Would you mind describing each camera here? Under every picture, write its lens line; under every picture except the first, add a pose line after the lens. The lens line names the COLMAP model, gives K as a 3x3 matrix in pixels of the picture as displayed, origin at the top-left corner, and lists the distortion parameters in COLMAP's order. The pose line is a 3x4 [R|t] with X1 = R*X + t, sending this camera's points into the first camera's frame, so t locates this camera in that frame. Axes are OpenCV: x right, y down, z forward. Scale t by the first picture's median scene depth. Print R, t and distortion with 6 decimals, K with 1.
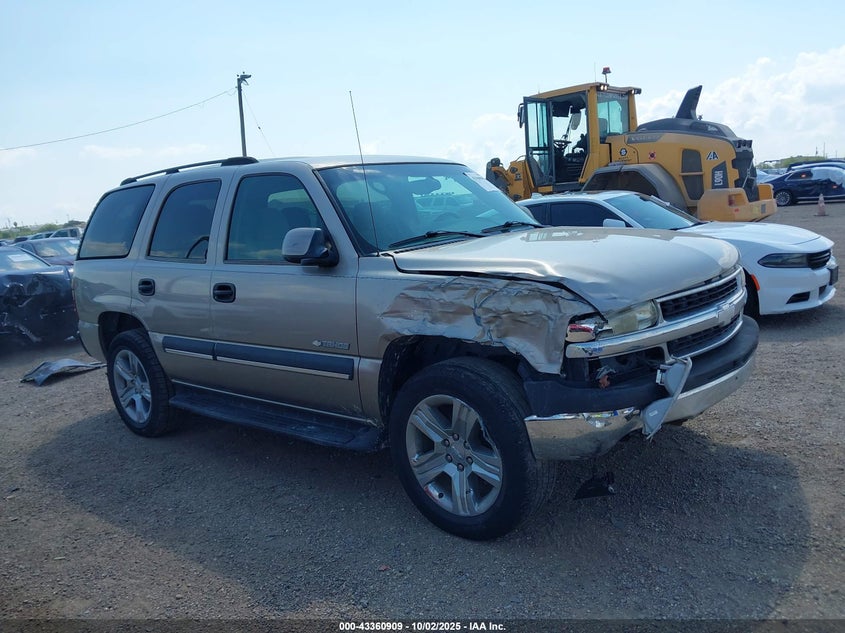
lens RADIAL K [[694.6, 0, 420.6], [0, 694.6, 291.8], [0, 0, 1]] dist [0.024666, -0.010681]
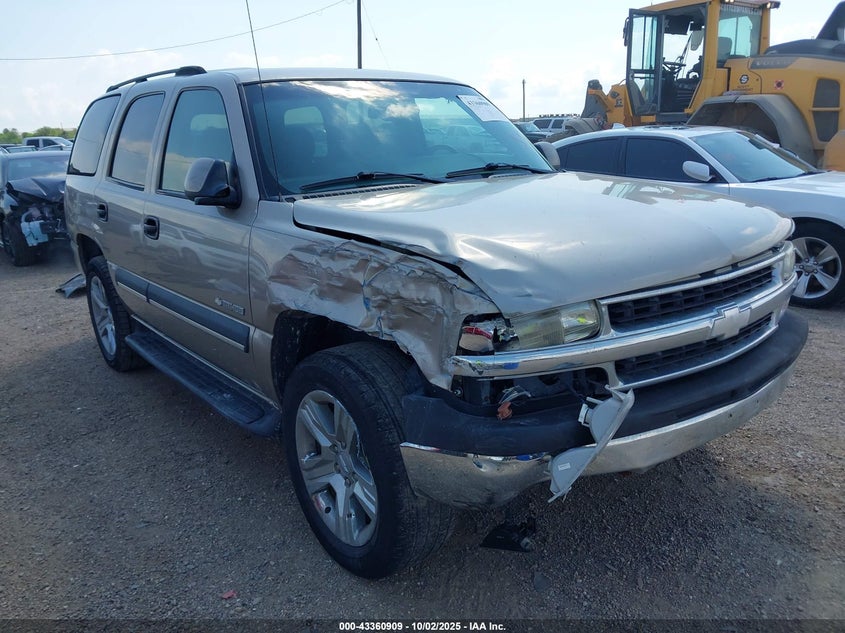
lens RADIAL K [[694.6, 0, 420.6], [0, 694.6, 291.8], [0, 0, 1]] dist [0.024666, -0.010681]
pose [[0.981890, 0.091558, -0.165859, 0.219639], [-0.072521, 0.990431, 0.117418, -0.051539], [0.175023, -0.103263, 0.979134, 0.236033]]
